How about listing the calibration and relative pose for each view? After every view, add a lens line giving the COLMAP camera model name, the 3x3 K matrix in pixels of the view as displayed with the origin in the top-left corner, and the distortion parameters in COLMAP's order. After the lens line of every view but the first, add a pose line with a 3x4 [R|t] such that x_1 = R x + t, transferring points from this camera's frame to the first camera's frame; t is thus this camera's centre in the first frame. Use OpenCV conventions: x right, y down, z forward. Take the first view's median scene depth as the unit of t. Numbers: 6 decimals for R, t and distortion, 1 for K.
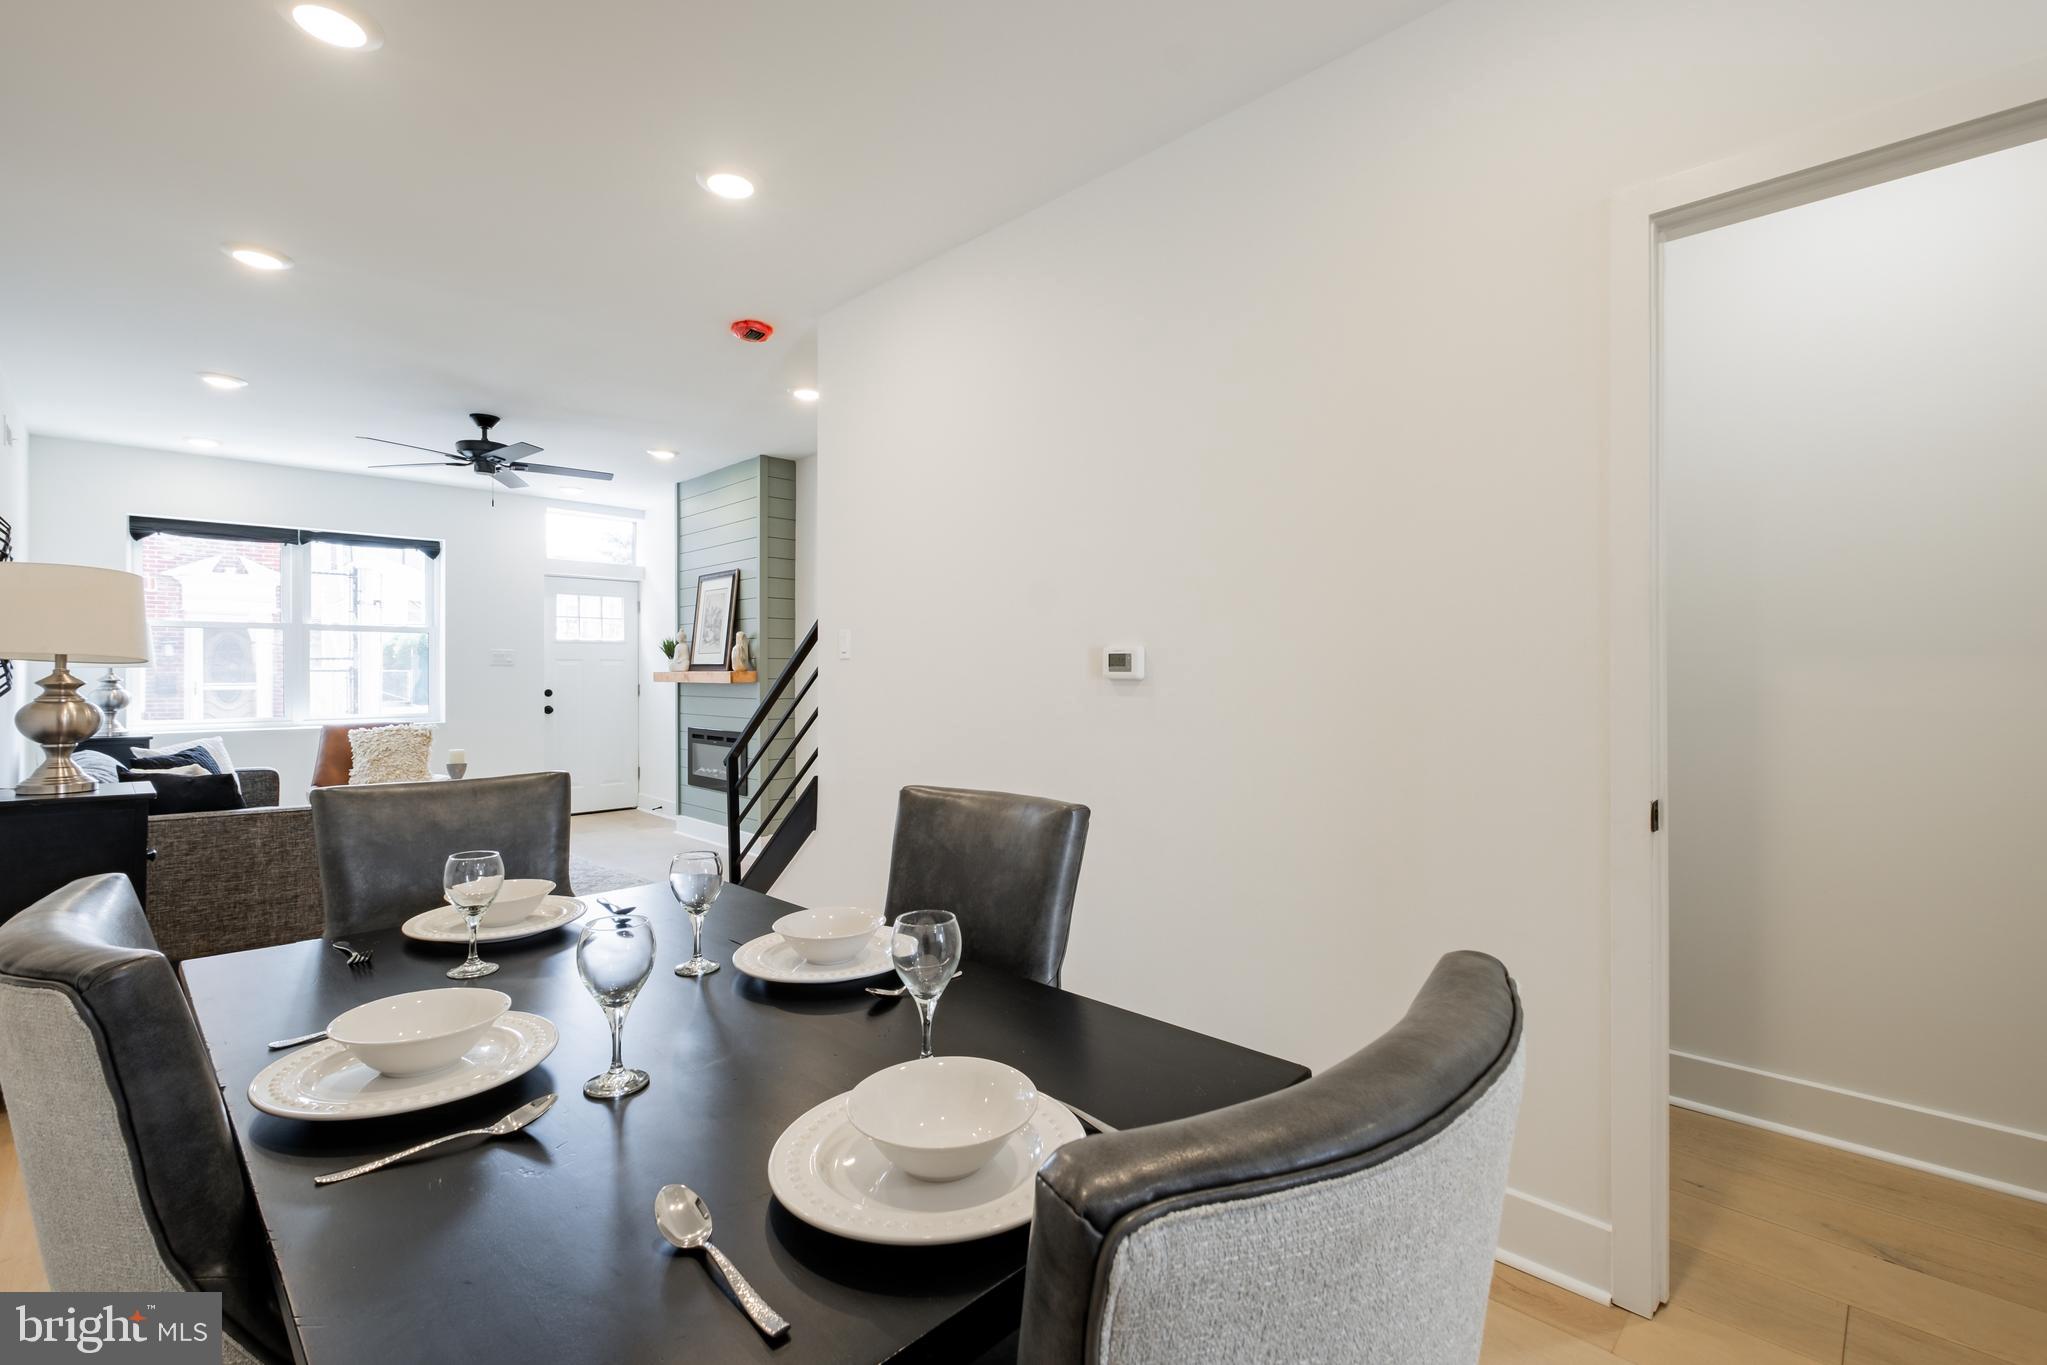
lens RADIAL K [[901.0, 0, 1026.6], [0, 901.0, 672.0], [0, 0, 1]] dist [-0.000547, -0.000803]
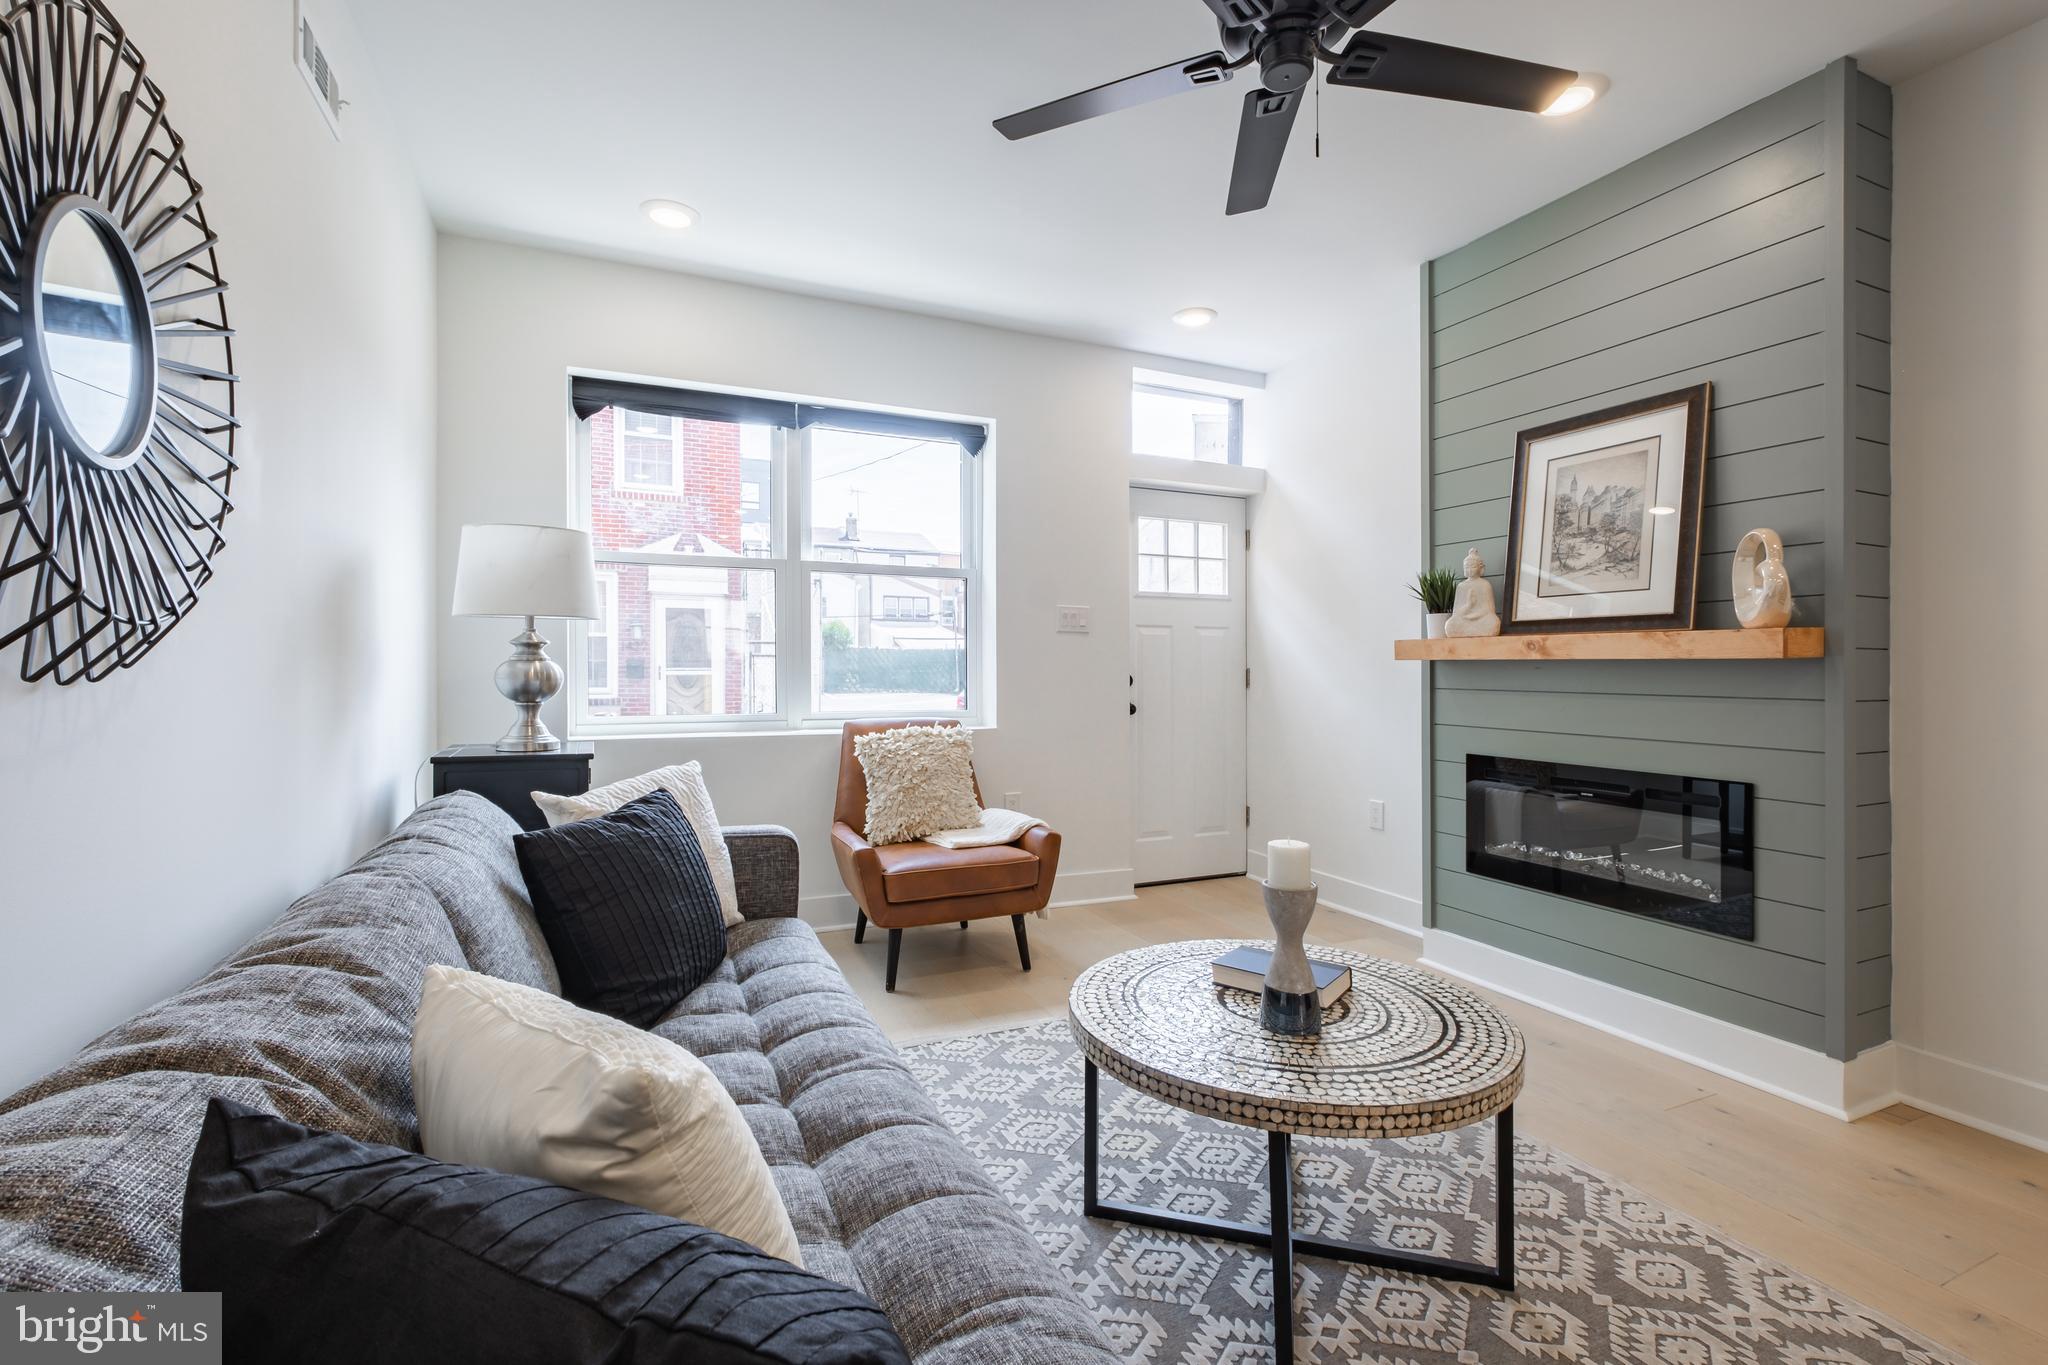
lens RADIAL K [[901.5, 0, 1027.1], [0, 901.5, 672.0], [0, 0, 1]] dist [-0.000547, -0.000803]
pose [[0.936340, 0.008660, -0.350989, -0.443739], [-0.006847, 0.999956, 0.006406, 0.016306], [0.351029, -0.003595, 0.936358, 0.480267]]
